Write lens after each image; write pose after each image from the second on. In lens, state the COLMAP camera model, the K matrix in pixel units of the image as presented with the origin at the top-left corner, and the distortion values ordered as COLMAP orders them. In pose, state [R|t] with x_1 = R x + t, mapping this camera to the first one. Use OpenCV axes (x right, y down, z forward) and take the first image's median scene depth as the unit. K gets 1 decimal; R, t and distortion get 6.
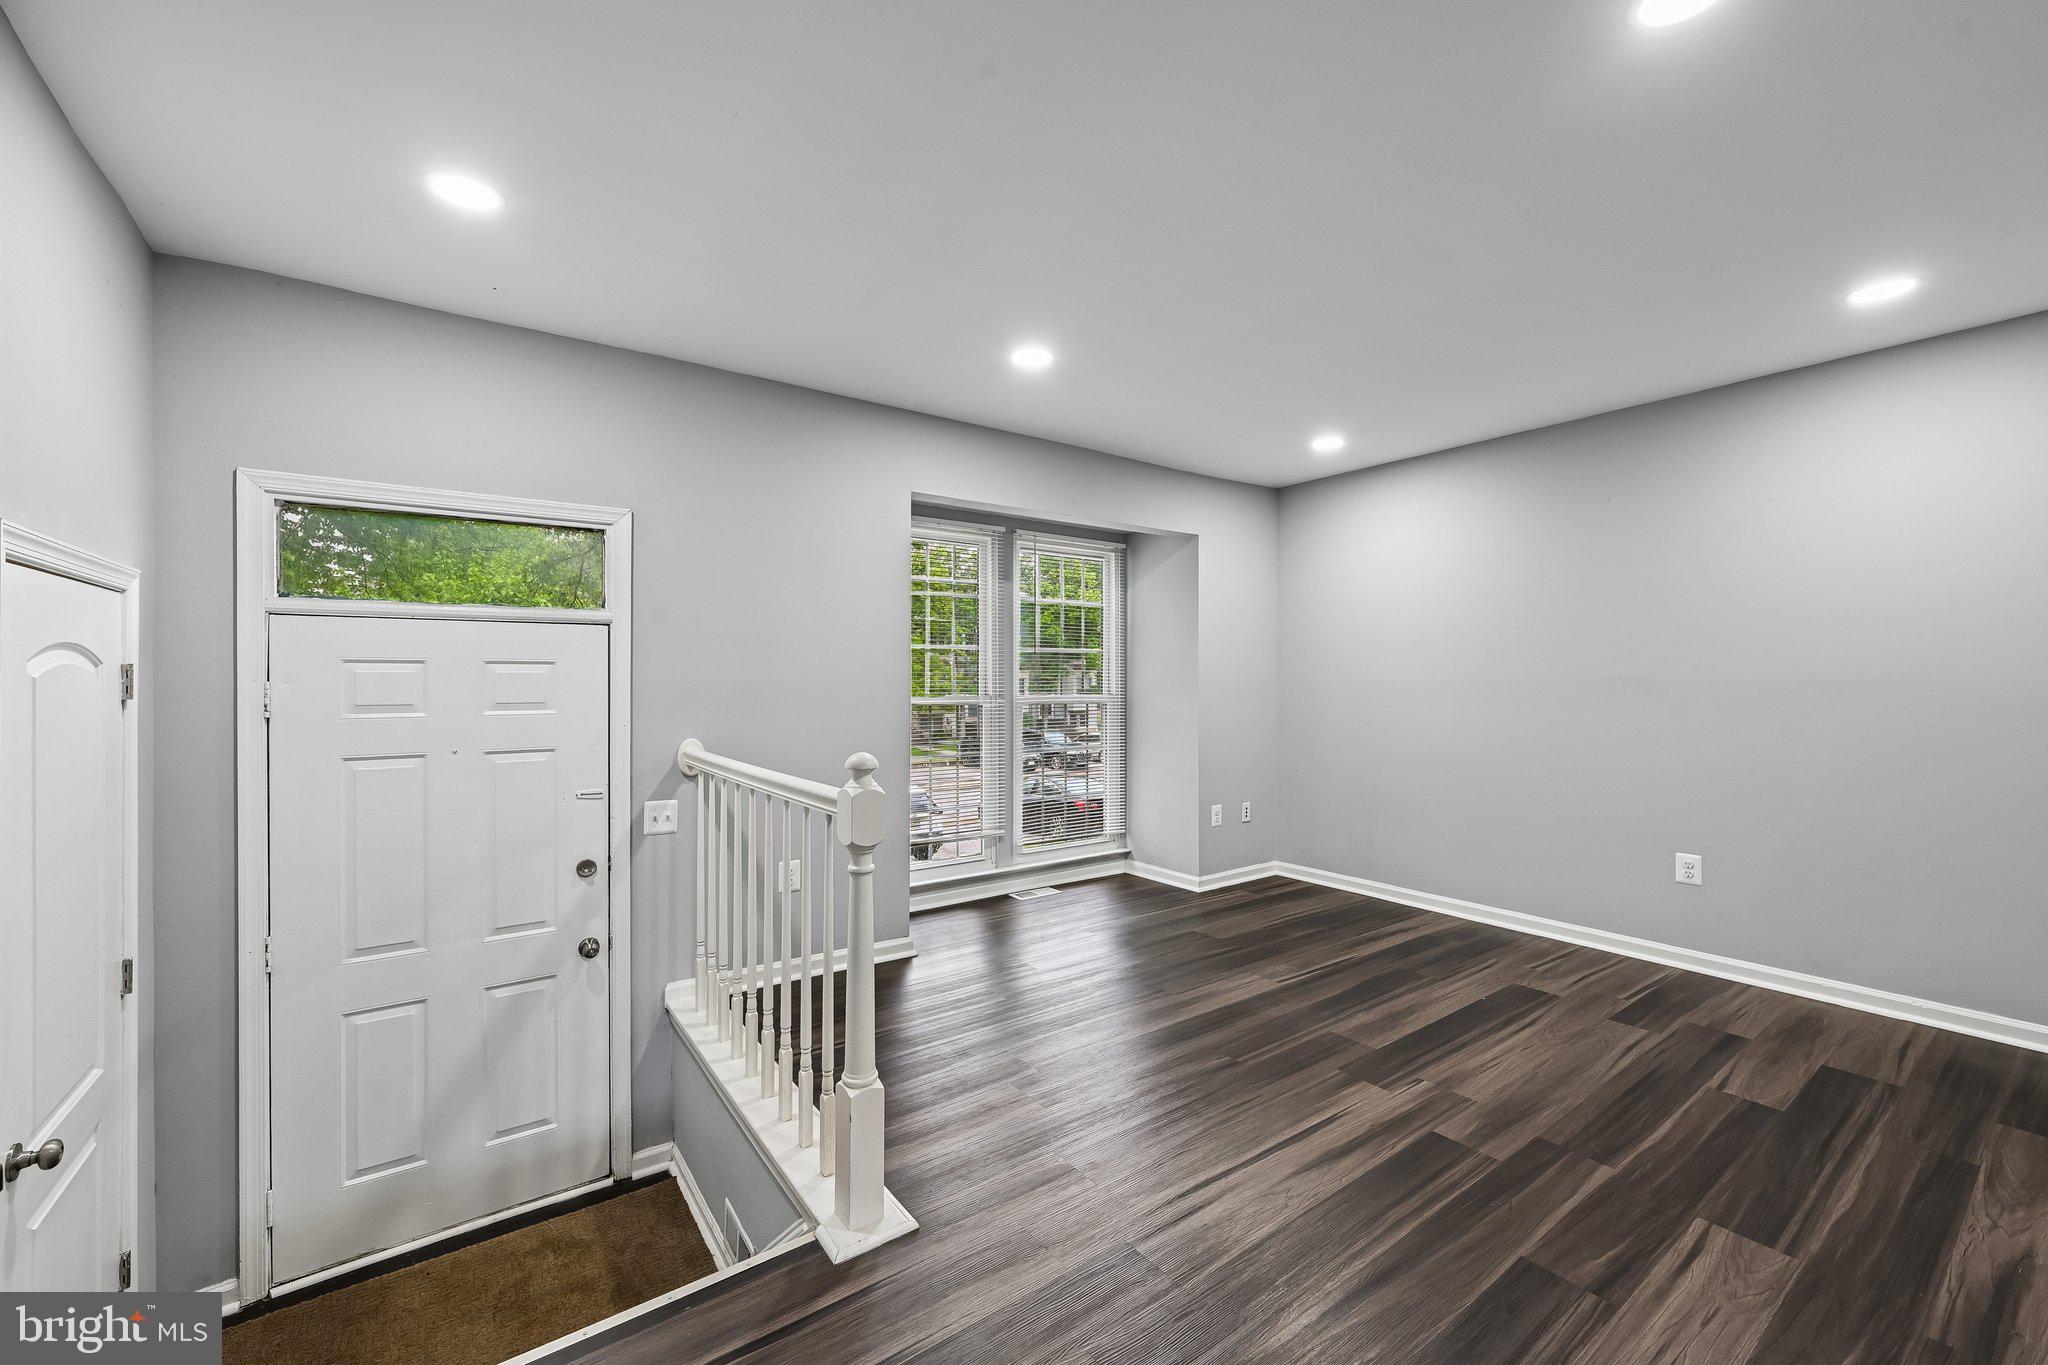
lens RADIAL K [[816.3, 0, 1035.2], [0, 816.3, 683.3], [0, 0, 1]] dist [-0.000455, 0.000450]
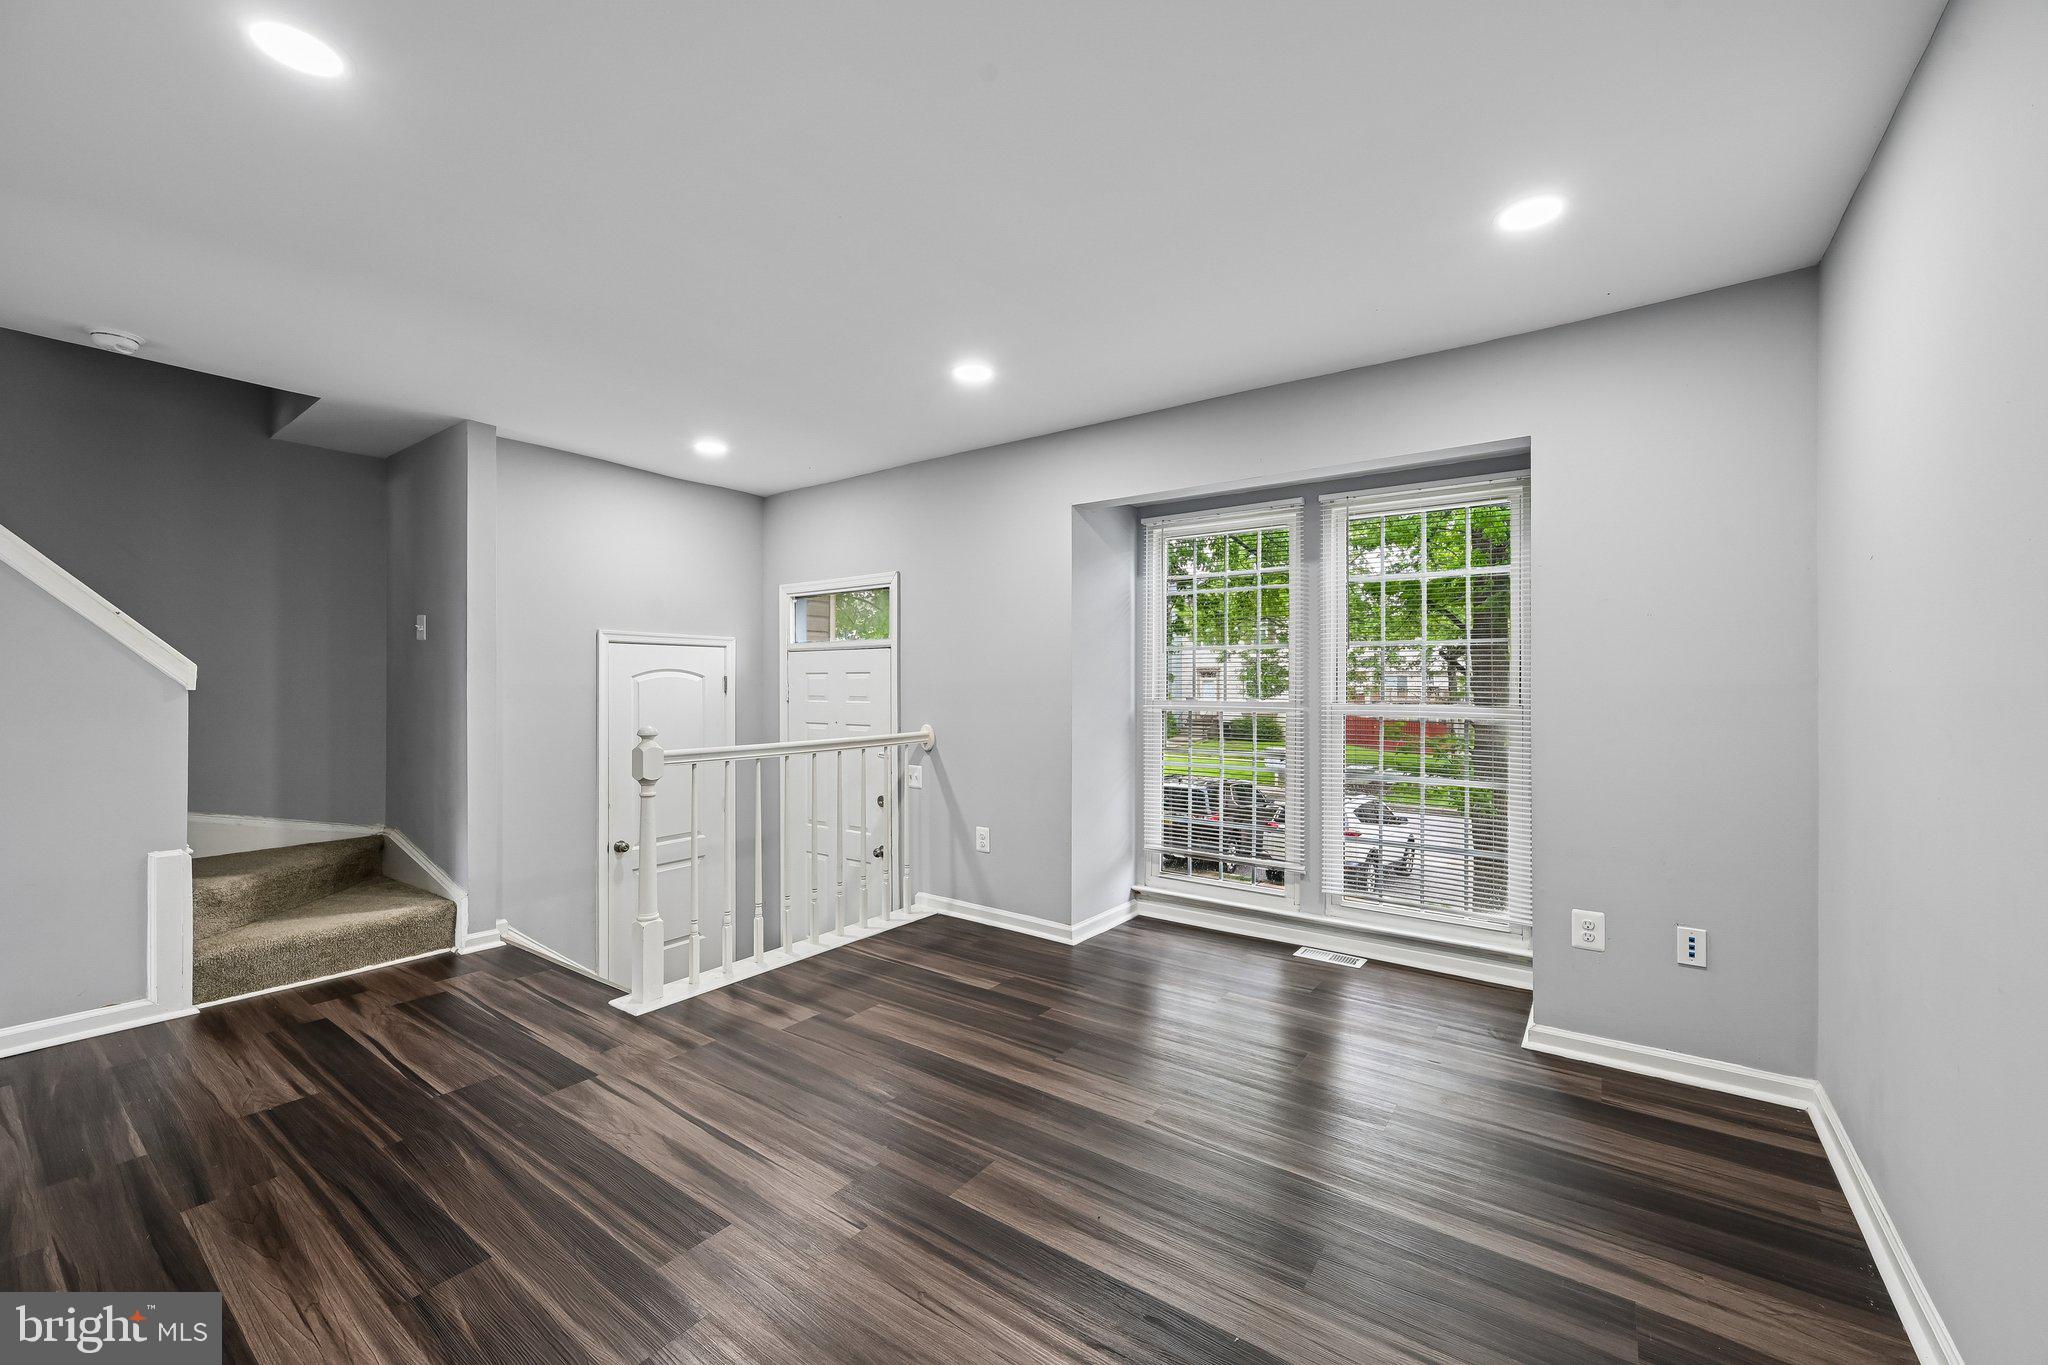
lens RADIAL K [[811.8, 0, 1031.4], [0, 811.8, 680.3], [0, 0, 1]] dist [0.000295, 0.000083]
pose [[0.309951, -0.002521, -0.950749, 1.029402], [-0.003788, 0.999985, -0.003887, -0.004661], [0.950745, 0.004806, 0.309937, 0.772987]]
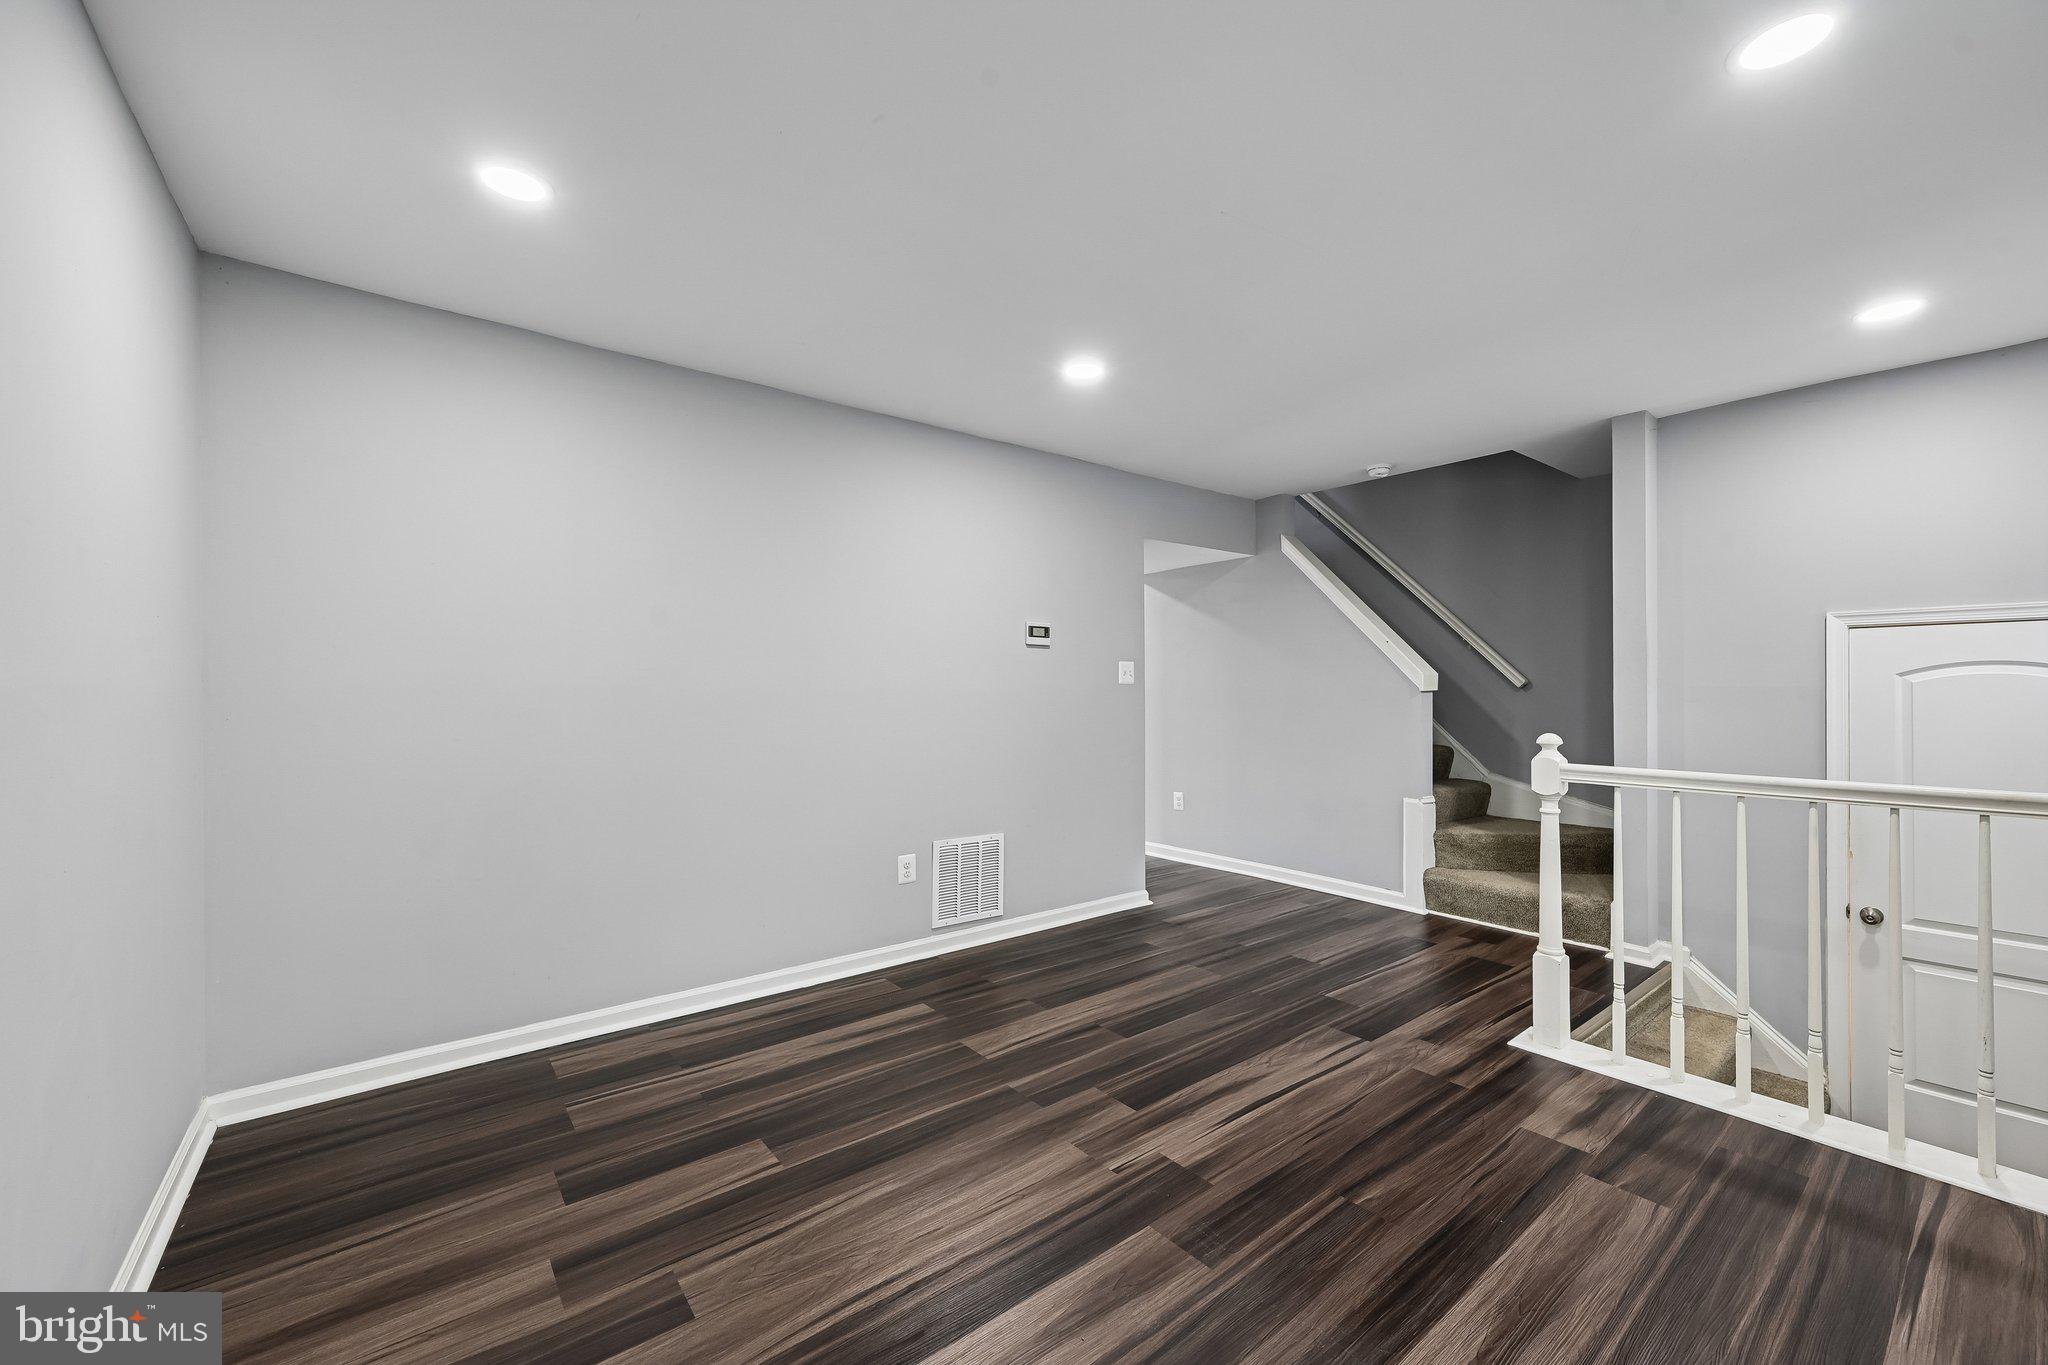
lens RADIAL K [[810.6, 0, 1037.9], [0, 810.6, 681.9], [0, 0, 1]] dist [-0.001163, -0.000051]
pose [[-0.998877, 0.000688, -0.047383, 0.497296], [0.000817, 0.999996, -0.002698, -0.004198], [0.047381, -0.002734, -0.998873, 1.531176]]
